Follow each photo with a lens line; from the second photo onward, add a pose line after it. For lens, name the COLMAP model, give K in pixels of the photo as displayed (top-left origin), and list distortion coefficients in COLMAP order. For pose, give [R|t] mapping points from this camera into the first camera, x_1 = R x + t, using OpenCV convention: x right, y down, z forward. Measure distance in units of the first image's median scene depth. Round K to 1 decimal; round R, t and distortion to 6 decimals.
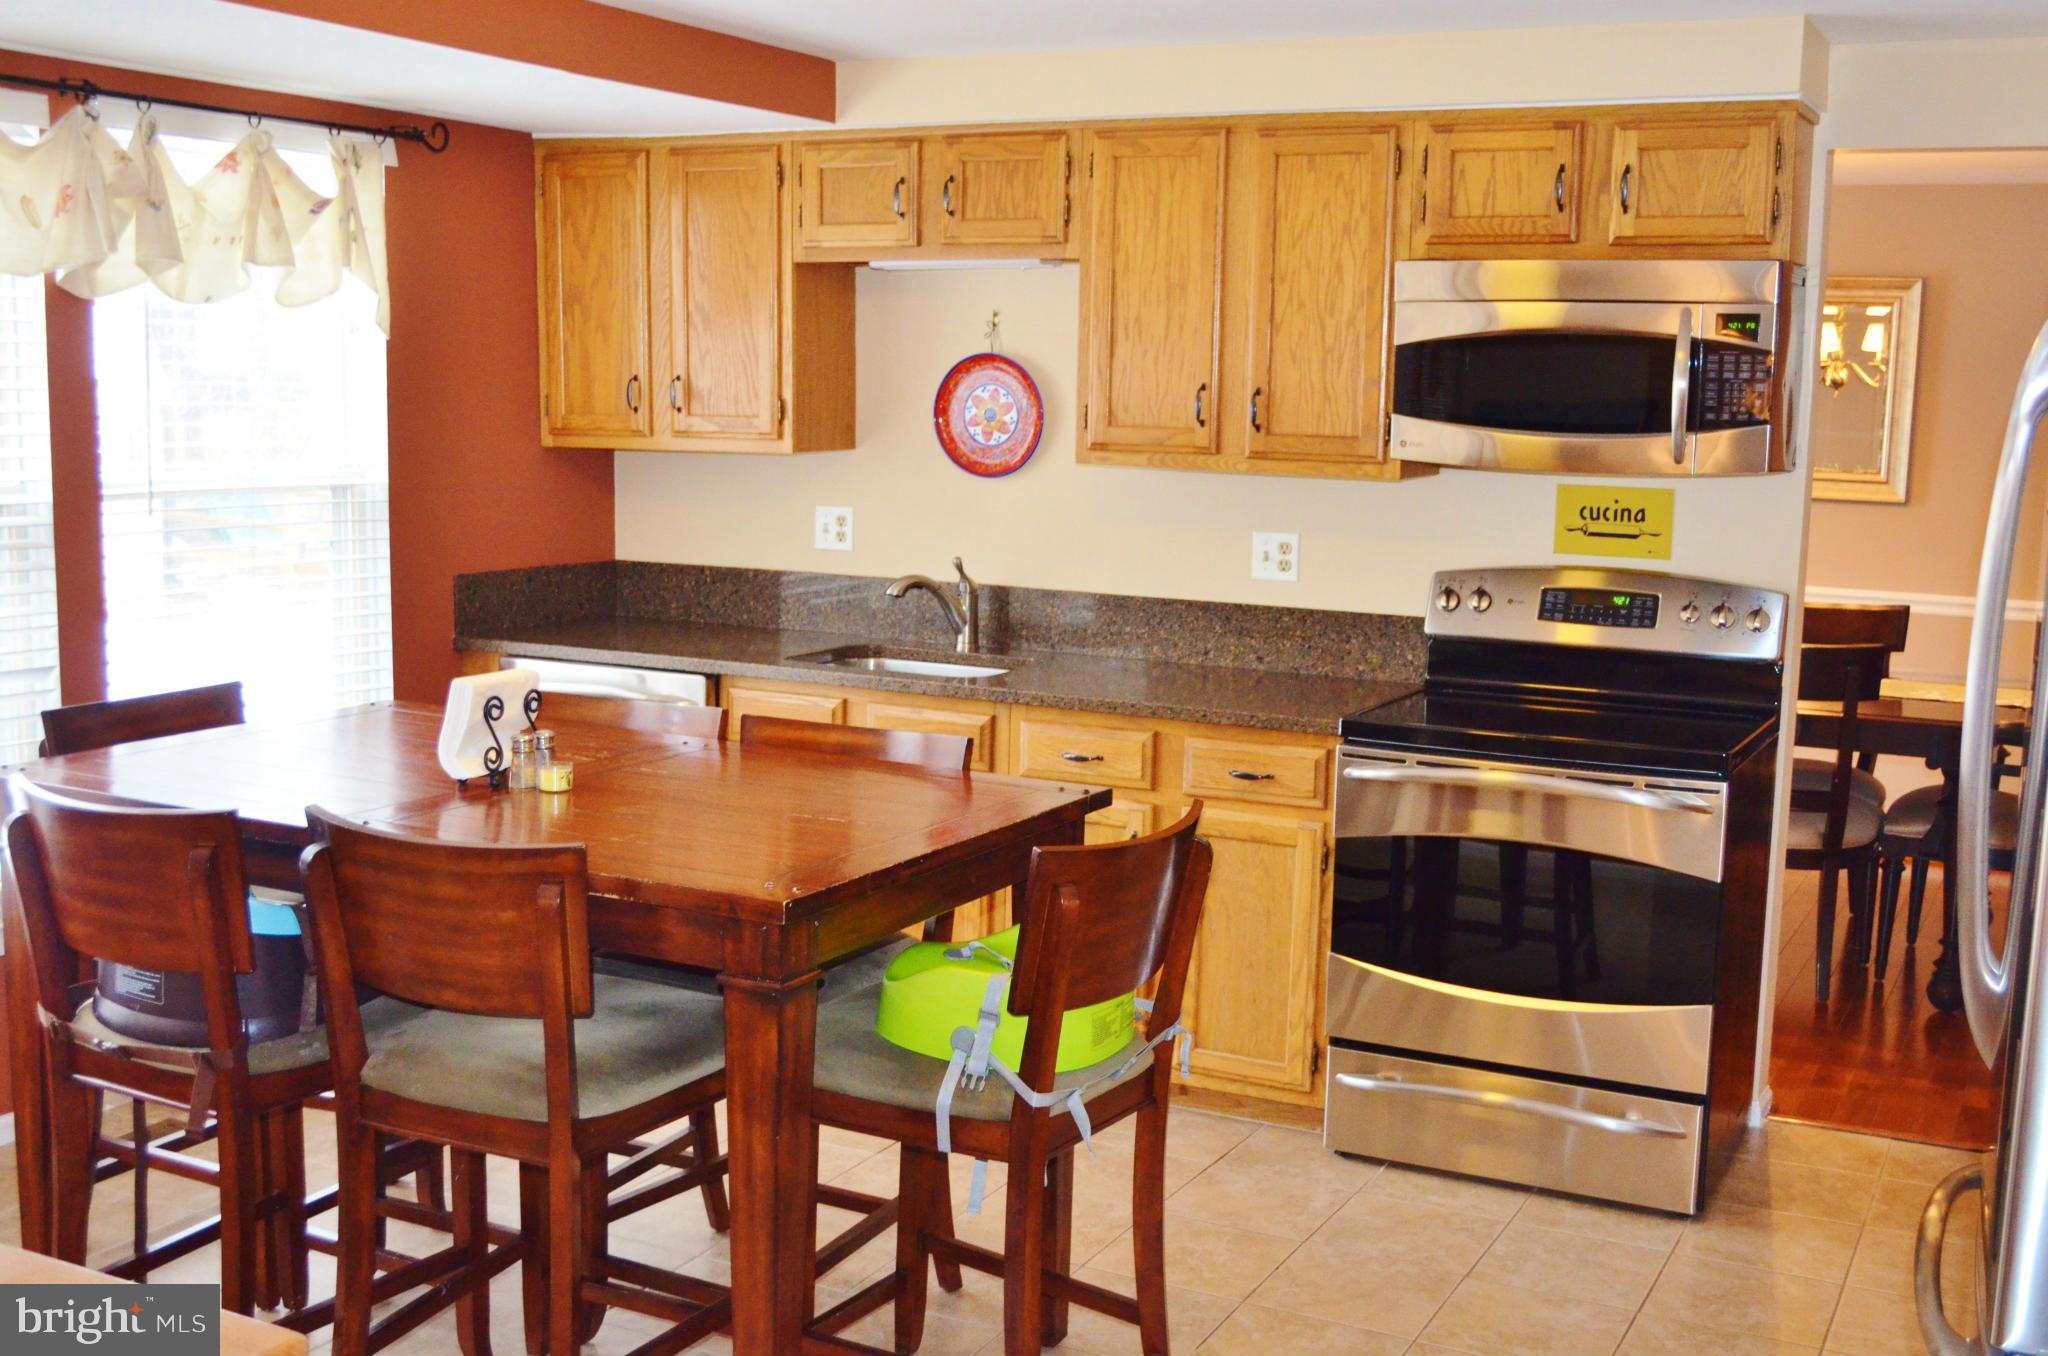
lens RADIAL K [[2198.4, 0, 1024.0], [0, 2198.4, 678.0], [0, 0, 1]] dist [-0.055373, -0.004693]
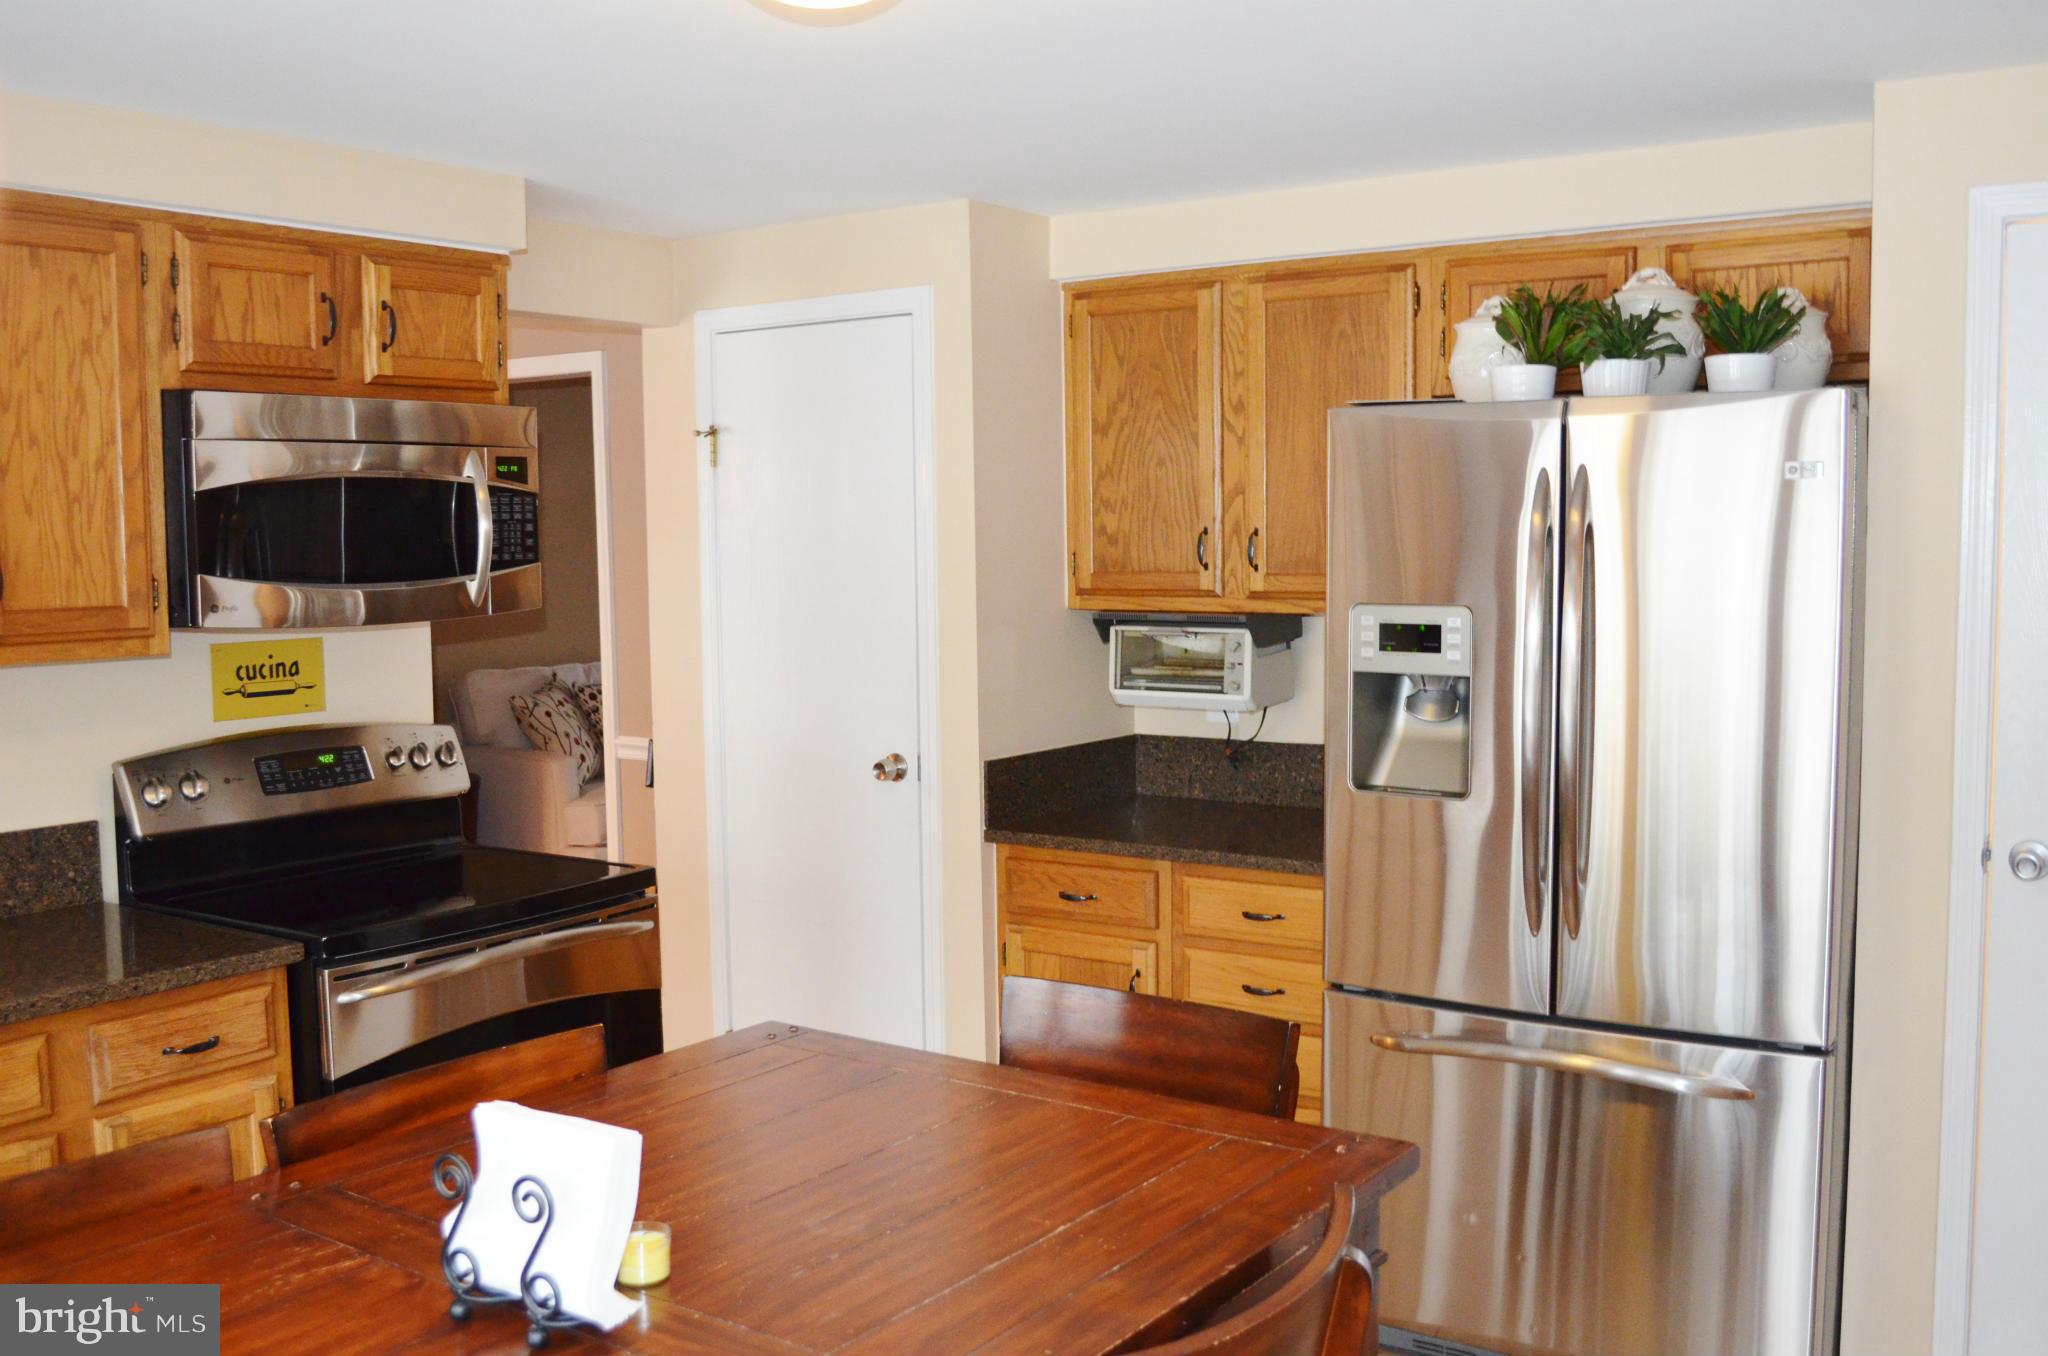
lens RADIAL K [[1873.4, 0, 1024.0], [0, 1873.4, 678.0], [0, 0, 1]] dist [-0.070761, 0.003923]
pose [[0.140344, -0.102876, 0.984744, -0.459576], [0.148634, 0.985506, 0.081773, -0.088851], [-0.978883, 0.134890, 0.153600, 0.570982]]
